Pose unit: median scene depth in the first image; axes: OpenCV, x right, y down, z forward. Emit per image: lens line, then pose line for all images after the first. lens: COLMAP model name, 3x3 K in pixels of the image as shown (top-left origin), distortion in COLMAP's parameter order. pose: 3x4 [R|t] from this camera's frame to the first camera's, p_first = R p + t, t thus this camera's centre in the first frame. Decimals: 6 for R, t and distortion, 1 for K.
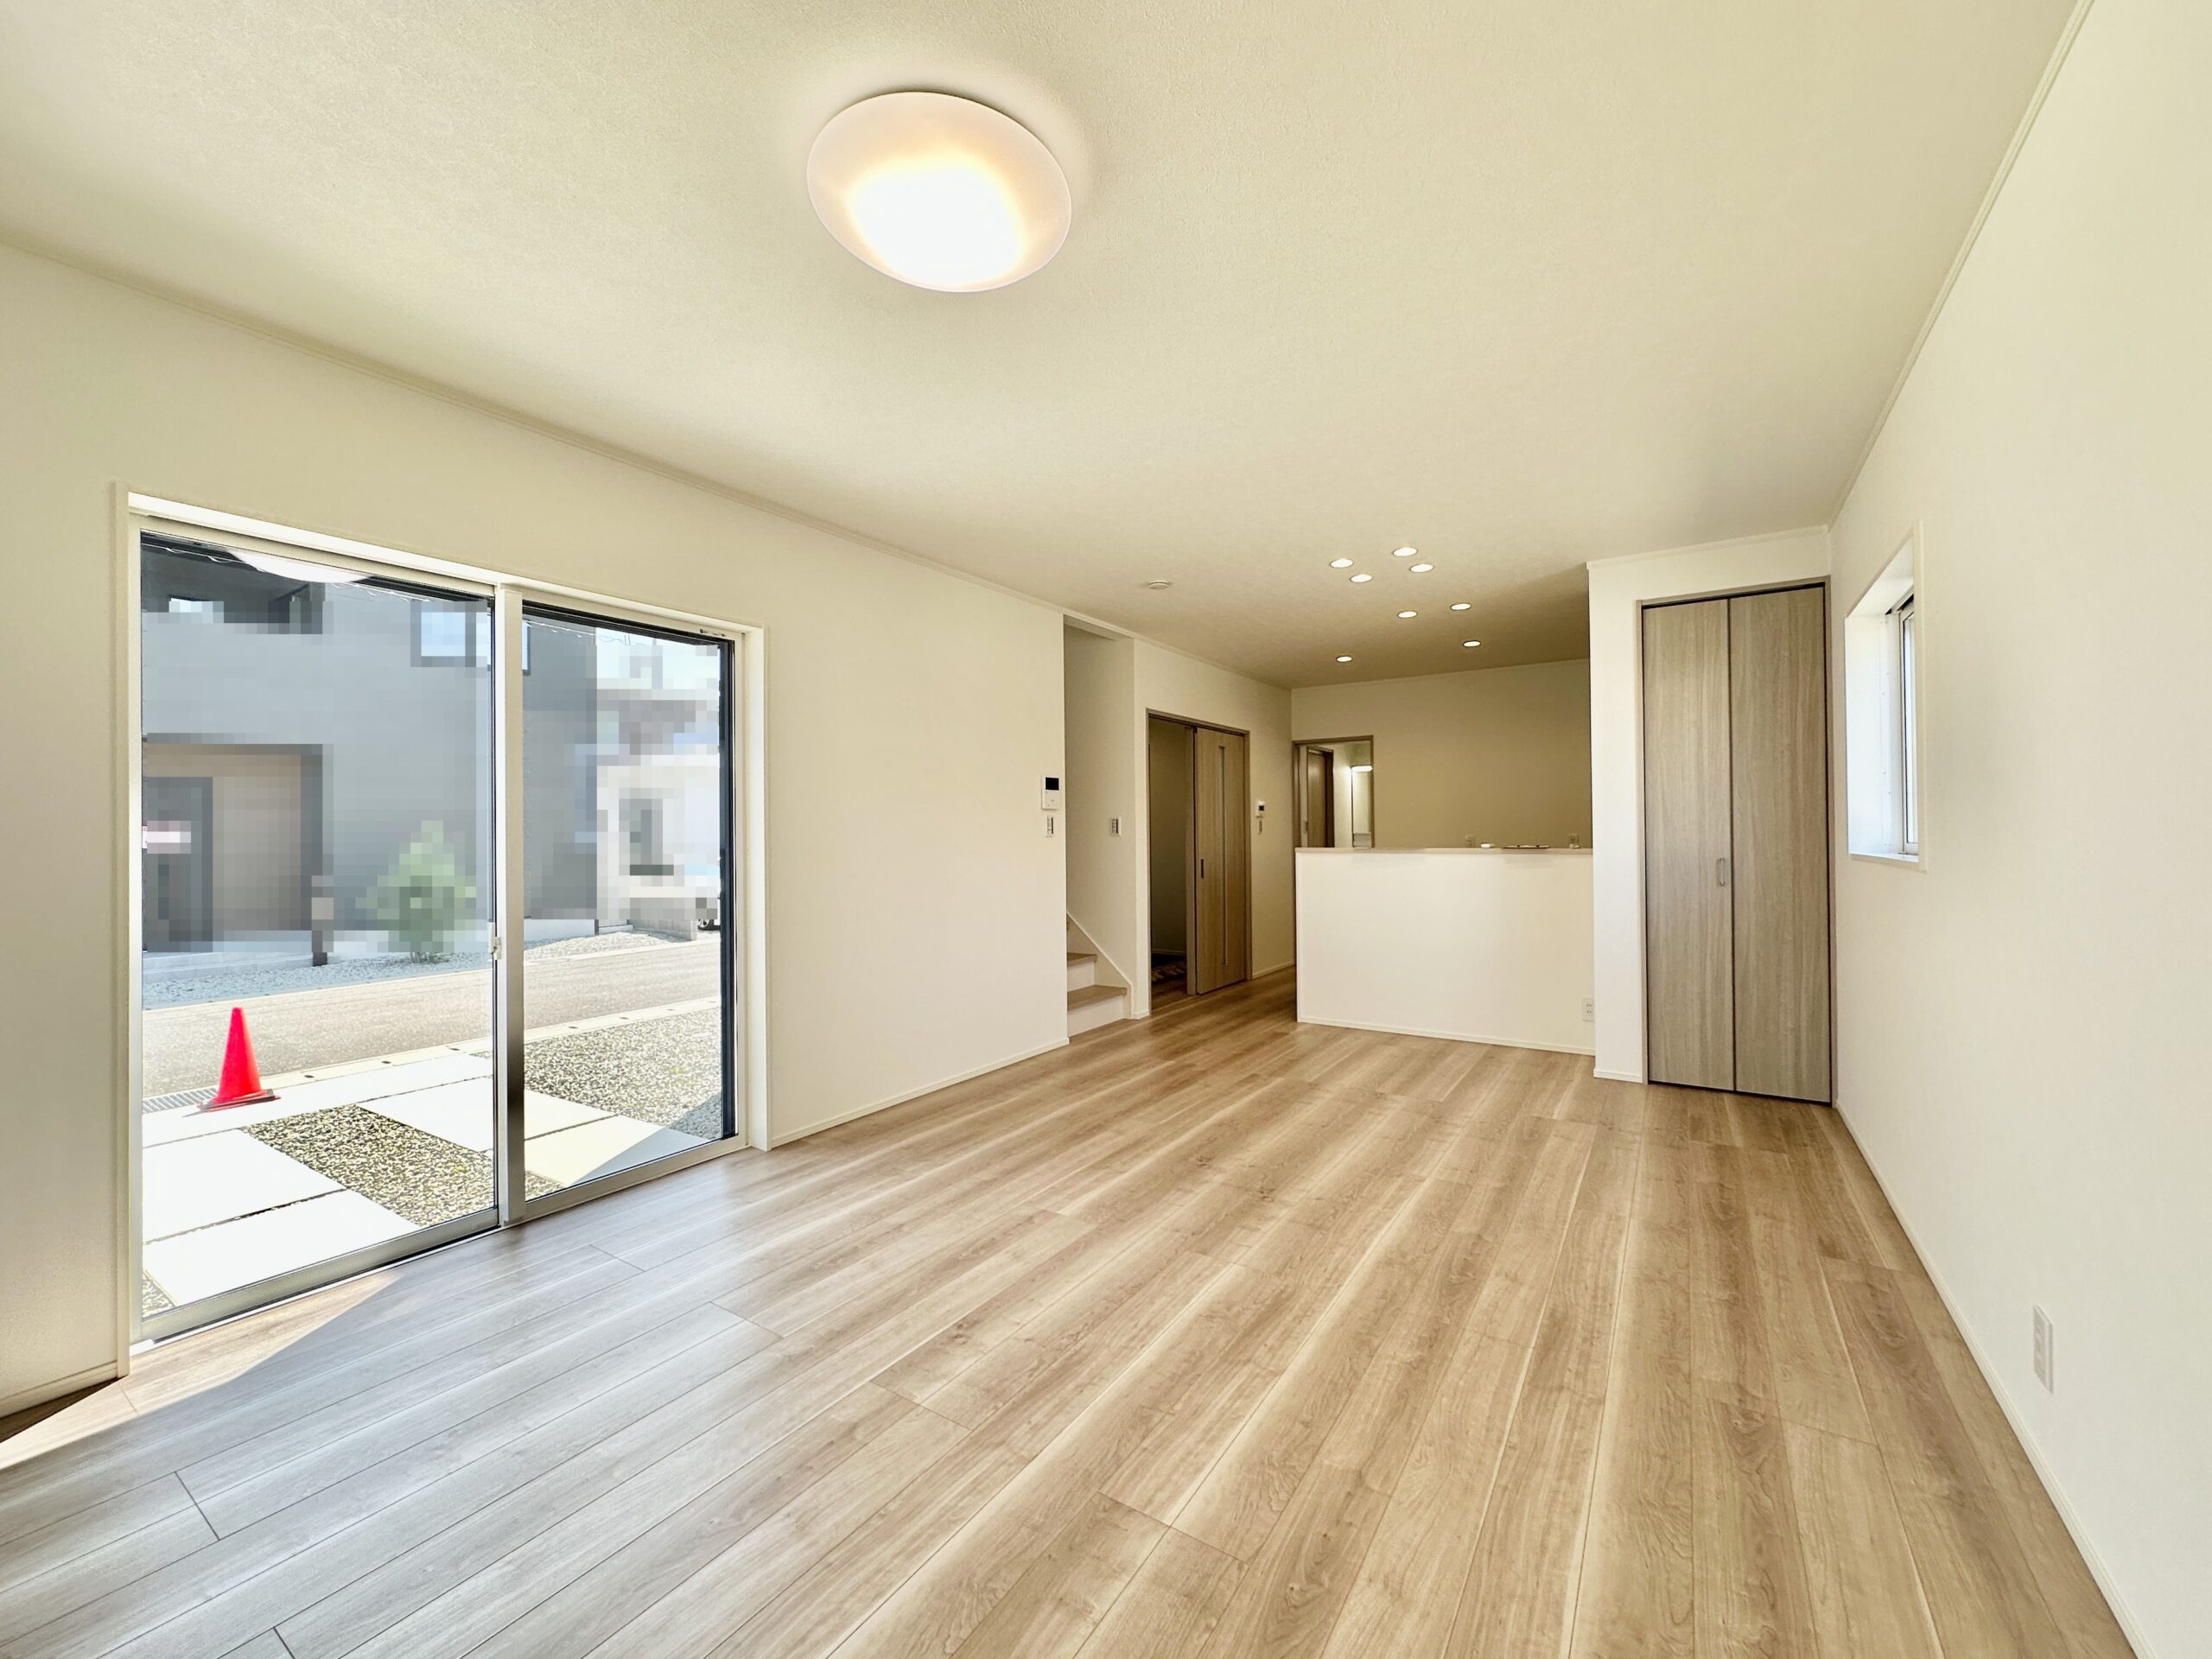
lens RADIAL K [[879.7, 0, 1106.0], [0, 879.7, 829.5], [0, 0, 1]] dist [0.001946, 0.000279]
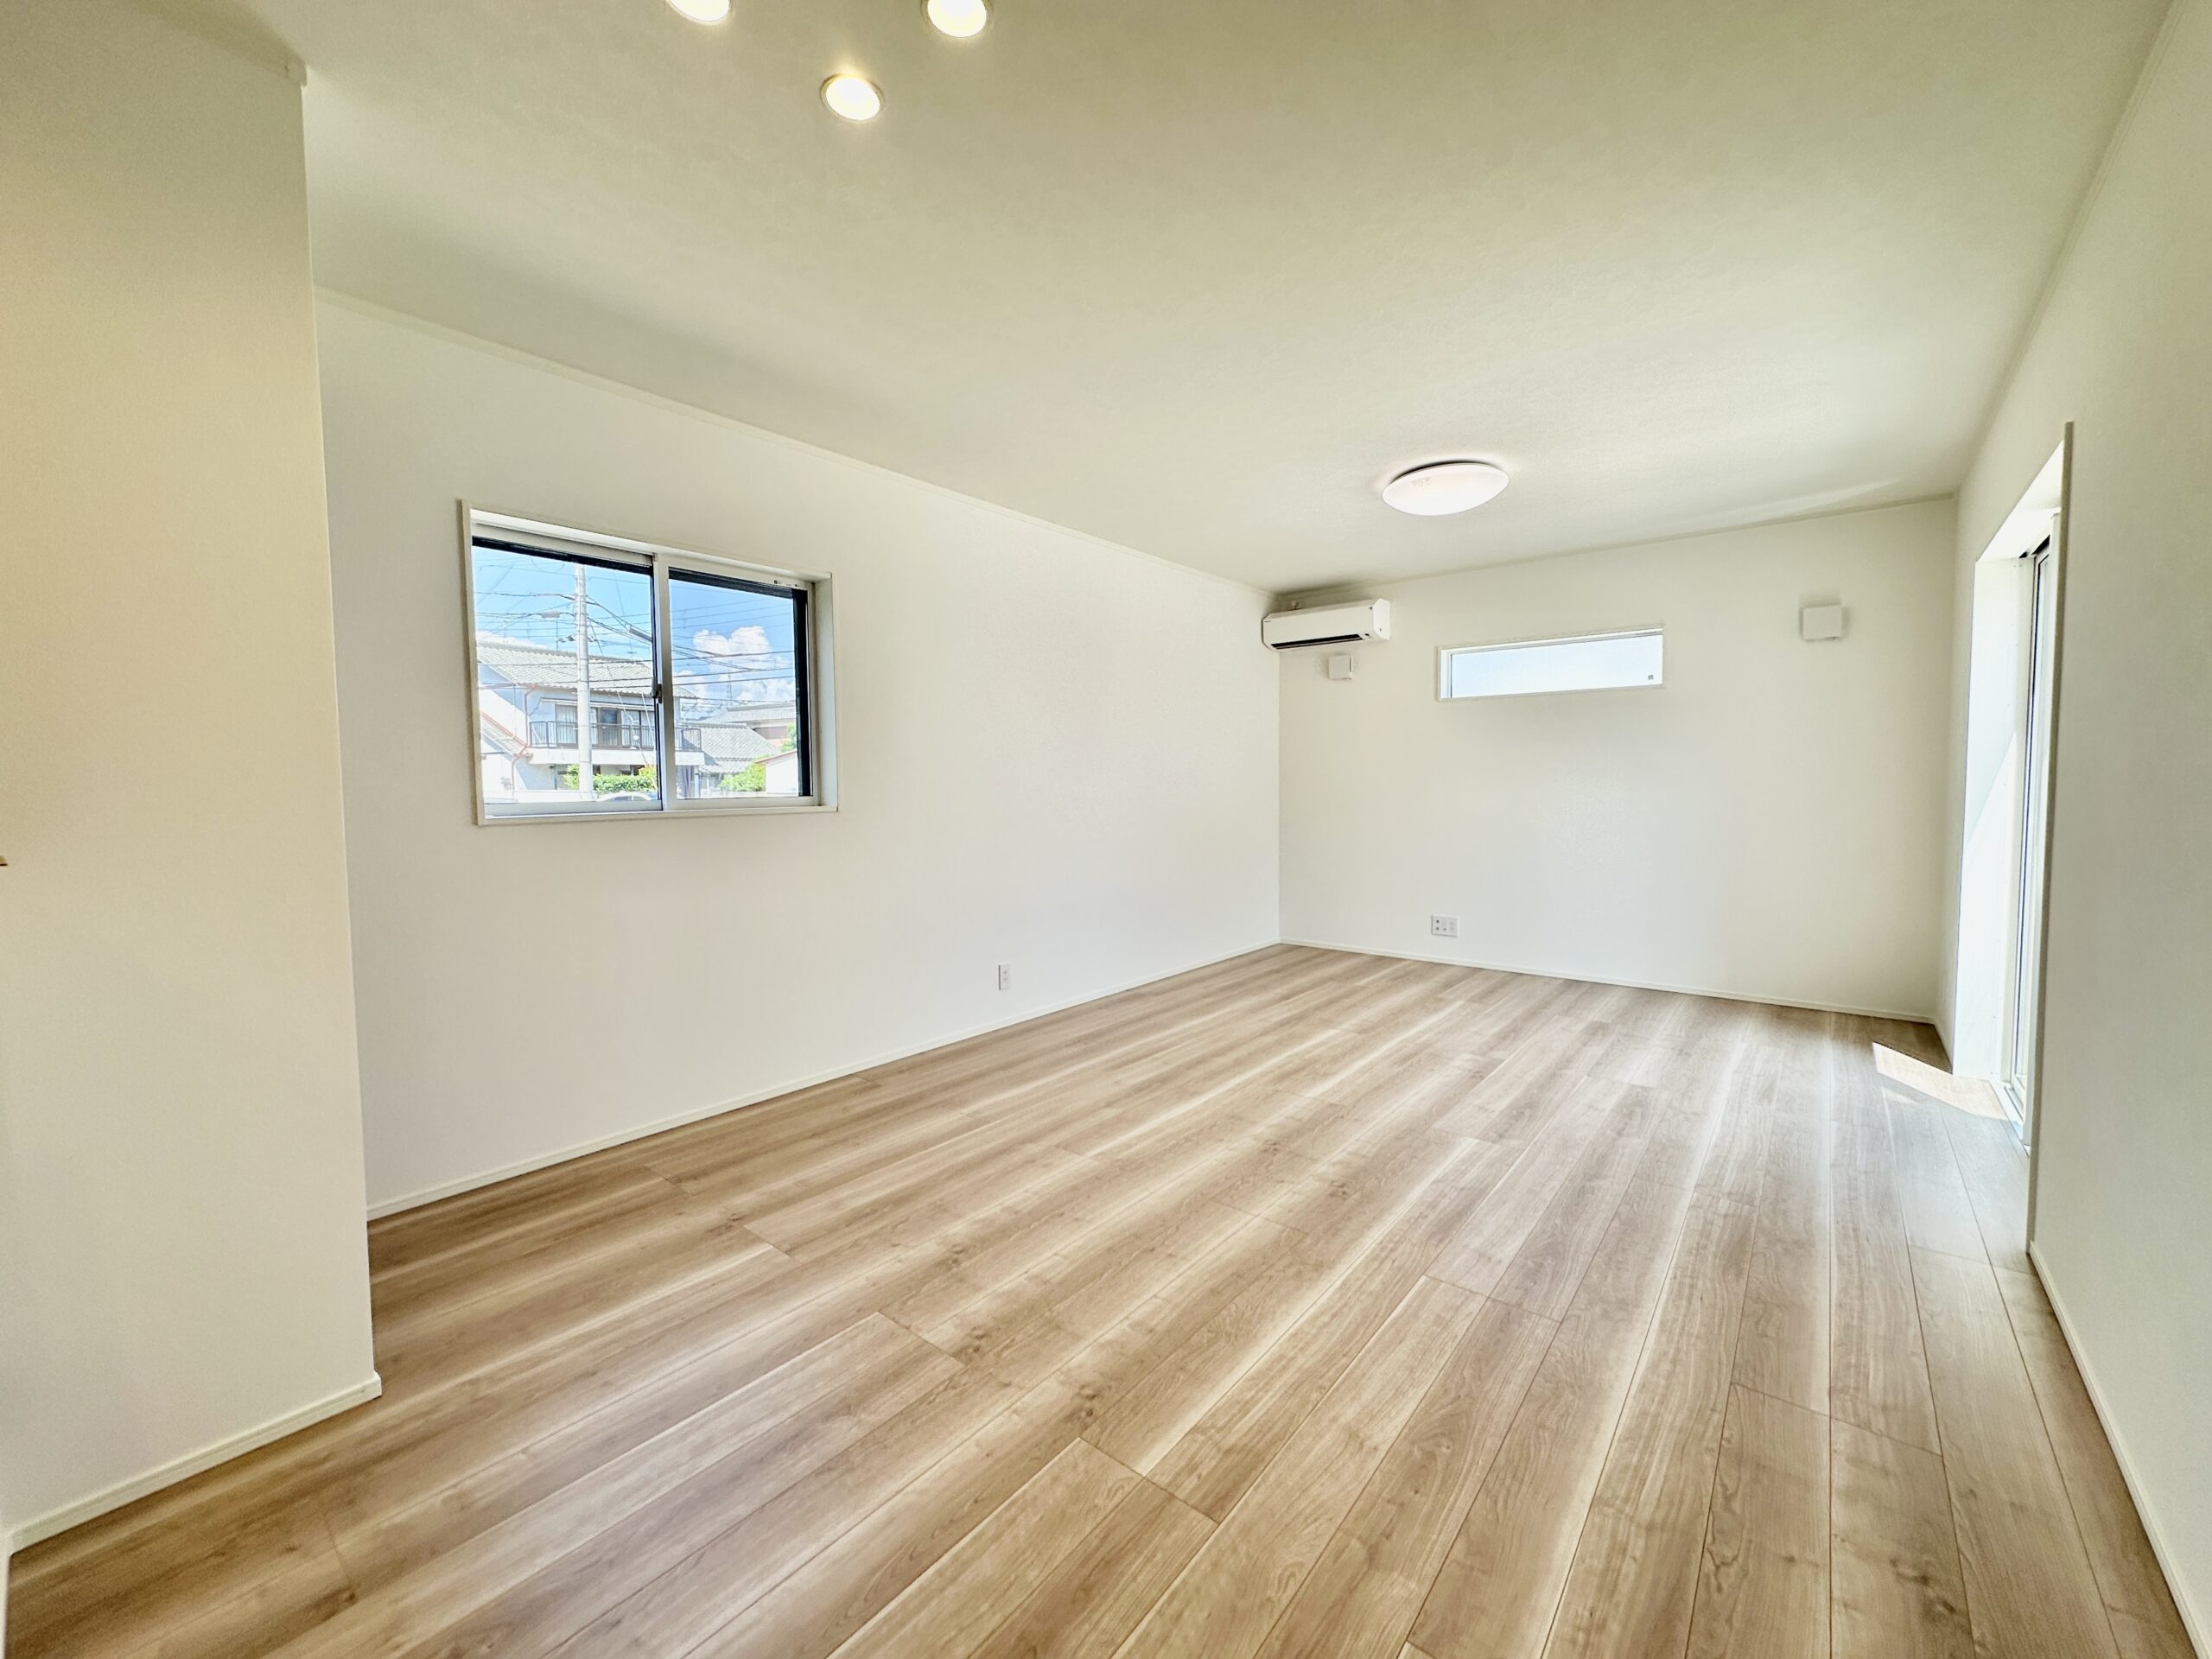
lens RADIAL K [[879.7, 0, 1106.0], [0, 879.7, 829.5], [0, 0, 1]] dist [0.001946, 0.000279]
pose [[-0.993912, 0.011595, 0.109565, 0.252761], [0.017042, 0.998658, 0.048913, 0.008763], [-0.108851, 0.050483, -0.992775, 1.964529]]
